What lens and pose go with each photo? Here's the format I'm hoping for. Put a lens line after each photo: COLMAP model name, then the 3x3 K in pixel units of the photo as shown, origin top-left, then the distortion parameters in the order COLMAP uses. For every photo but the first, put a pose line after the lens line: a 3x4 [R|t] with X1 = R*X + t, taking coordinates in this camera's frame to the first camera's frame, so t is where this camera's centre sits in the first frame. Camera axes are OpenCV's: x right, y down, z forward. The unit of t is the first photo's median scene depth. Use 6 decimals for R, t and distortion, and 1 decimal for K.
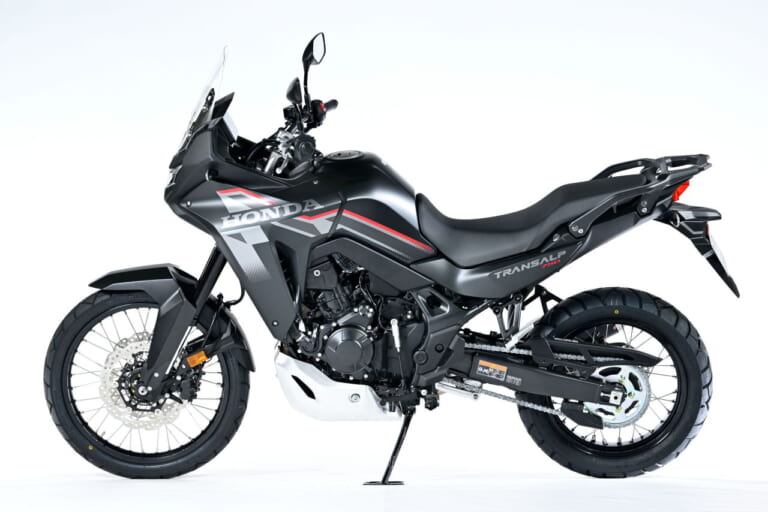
lens RADIAL K [[3453.8, 0, 384.0], [0, 3453.8, 256.0], [0, 0, 1]] dist [0.077983, 0.076610]
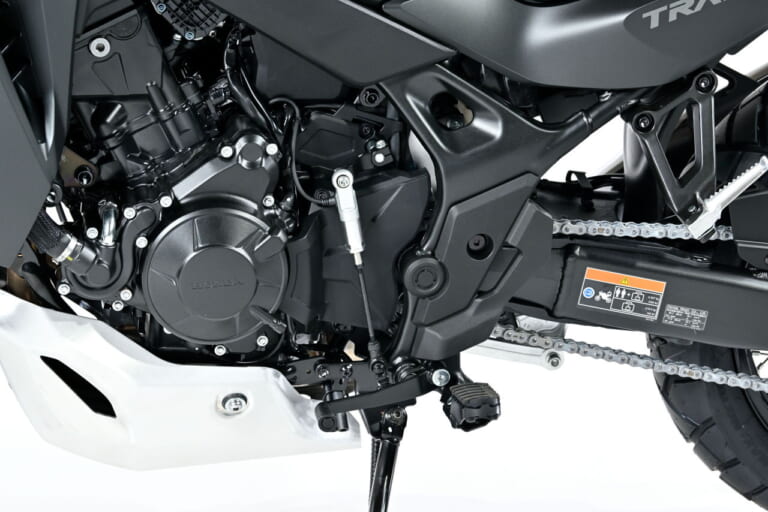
lens RADIAL K [[2405.3, 0, 384.0], [0, 2405.3, 256.0], [0, 0, 1]] dist [-0.023678, -0.558418]
pose [[0.981066, -0.081999, 0.175460, -0.034407], [0.061613, 0.991024, 0.118640, -0.000820], [-0.183613, -0.105583, 0.977312, 0.769908]]
